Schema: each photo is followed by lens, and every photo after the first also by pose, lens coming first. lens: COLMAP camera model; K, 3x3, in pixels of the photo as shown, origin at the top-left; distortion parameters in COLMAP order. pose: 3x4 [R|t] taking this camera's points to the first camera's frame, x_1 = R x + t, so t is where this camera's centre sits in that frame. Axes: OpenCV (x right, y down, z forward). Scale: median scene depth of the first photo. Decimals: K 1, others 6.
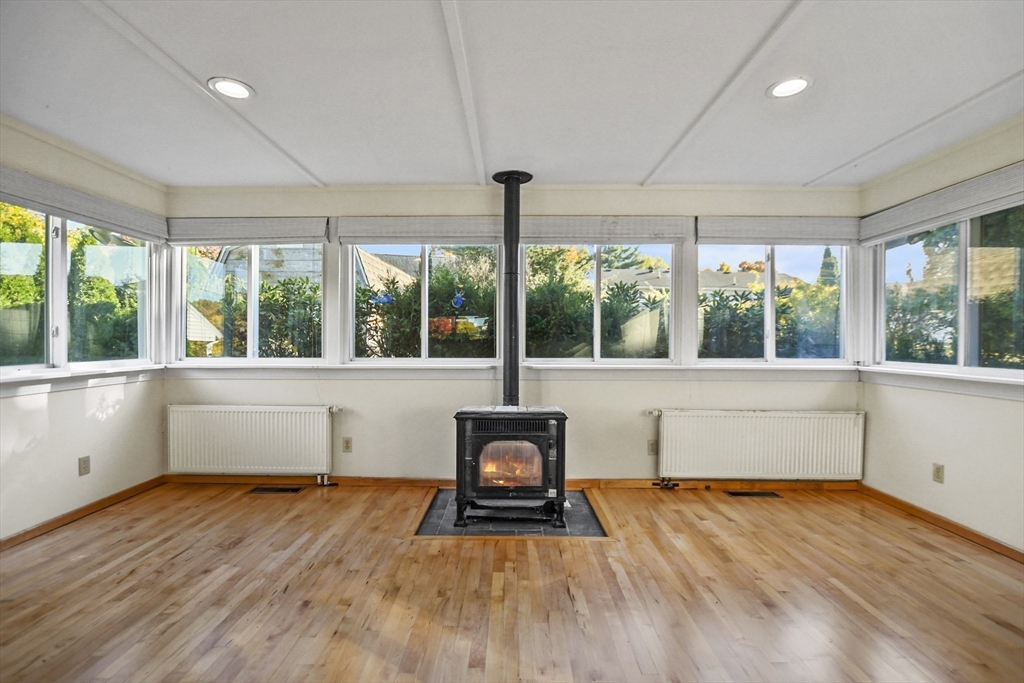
lens RADIAL K [[452.9, 0, 508.7], [0, 452.9, 341.6], [0, 0, 1]] dist [-0.008111, -0.000337]
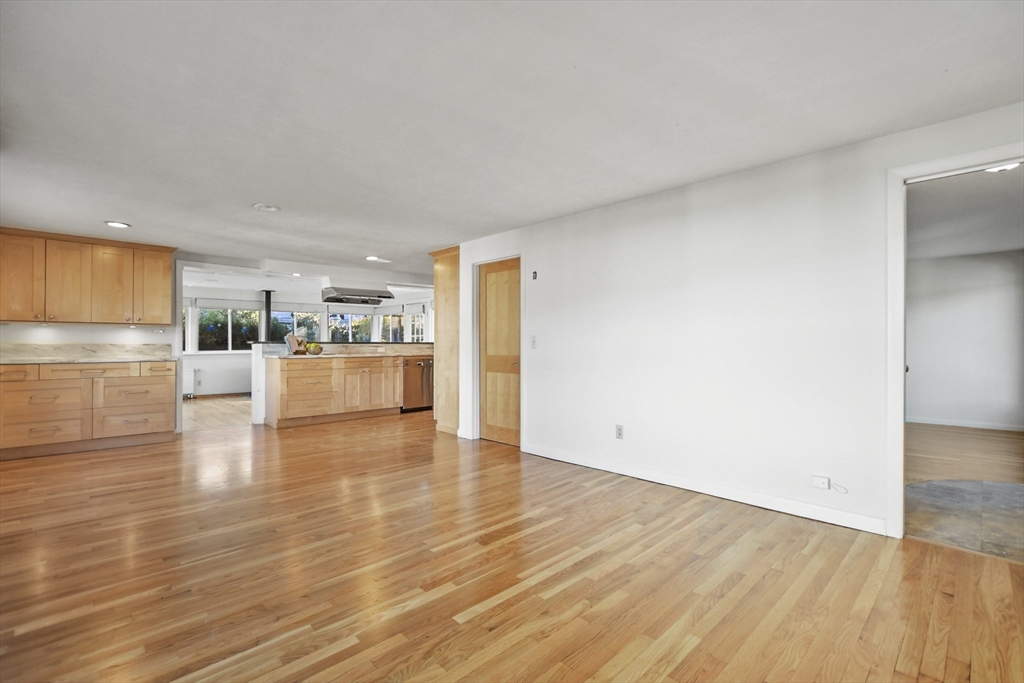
lens RADIAL K [[456.6, 0, 504.6], [0, 456.6, 341.8], [0, 0, 1]] dist [-0.000066, 0.000331]
pose [[0.720221, -0.002462, 0.693740, -0.974977], [0.006225, 0.999976, -0.002914, 0.003217], [-0.693717, 0.006417, 0.720219, -2.307035]]
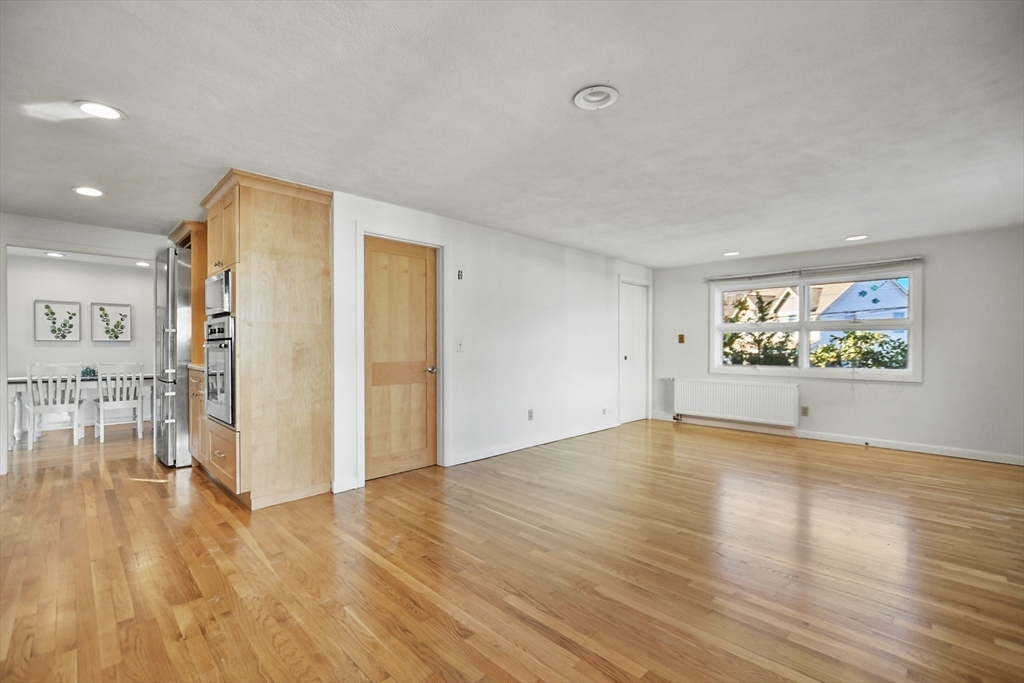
lens RADIAL K [[449.7, 0, 508.5], [0, 449.7, 346.5], [0, 0, 1]] dist [-0.003867, -0.000507]
pose [[-0.705706, -0.005550, 0.708483, -0.964567], [-0.000632, 0.999974, 0.007203, -0.005960], [-0.708505, 0.004635, -0.705691, -0.607667]]
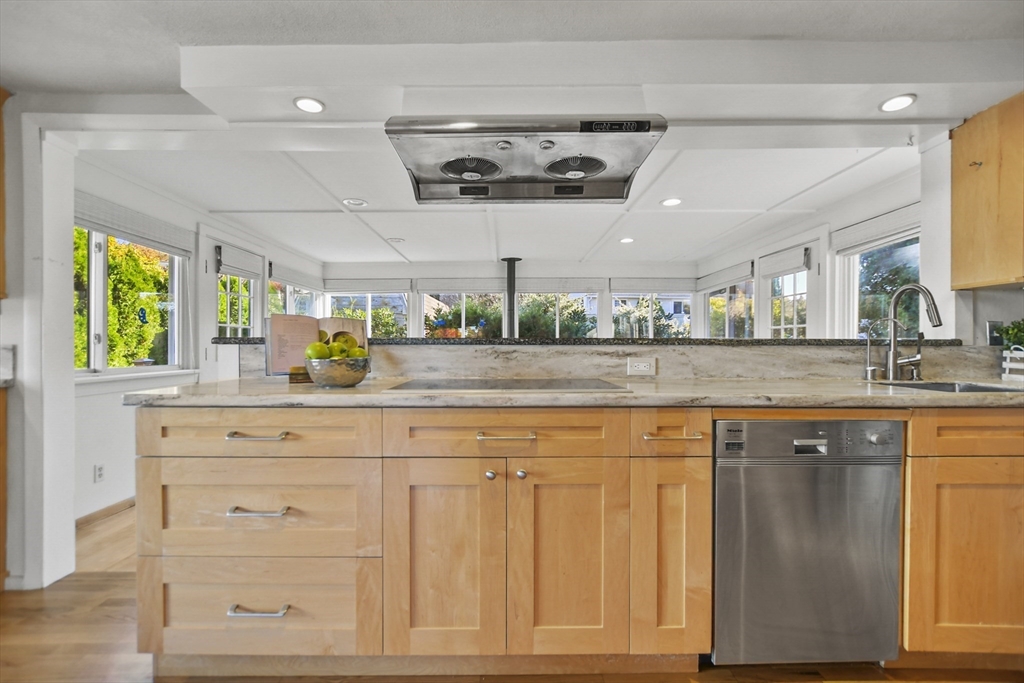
lens RADIAL K [[447.6, 0, 509.6], [0, 447.6, 347.8], [0, 0, 1]] dist [-0.005895, 0.000505]
pose [[0.999744, -0.005554, 0.021952, -0.042791], [0.005485, 0.999980, 0.003217, 0.003118], [-0.021969, -0.003096, 0.999754, -0.868751]]
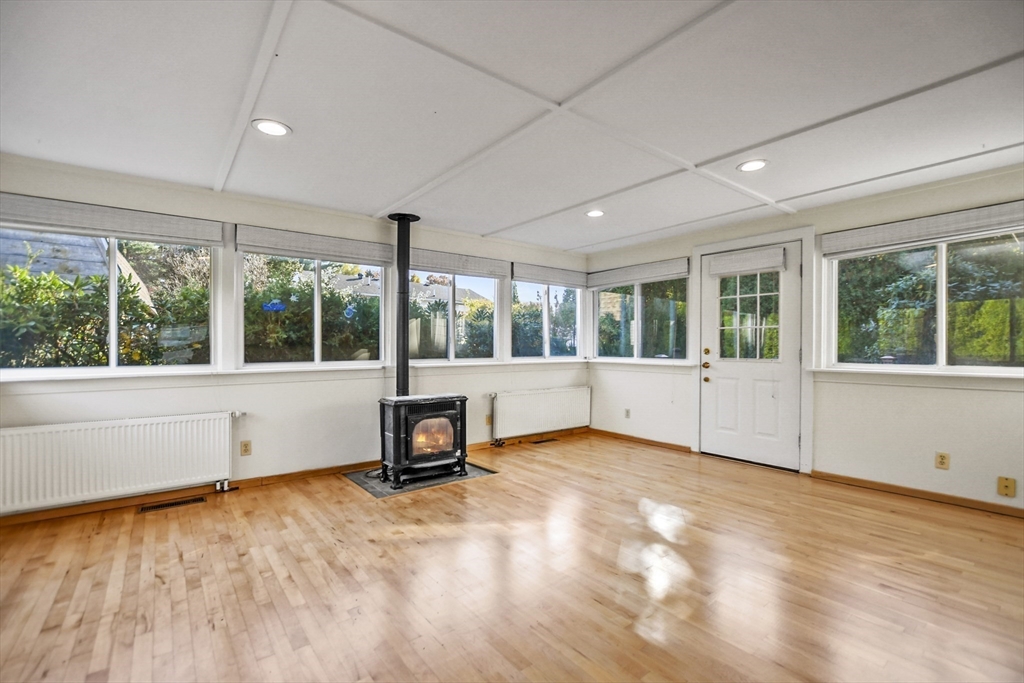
lens RADIAL K [[456.9, 0, 507.7], [0, 456.9, 347.3], [0, 0, 1]] dist [-0.001811, -0.000153]
pose [[0.785616, -0.006075, 0.618685, -0.554612], [0.005354, 0.999981, 0.003021, -0.000276], [-0.618692, 0.000939, 0.785633, -0.187305]]
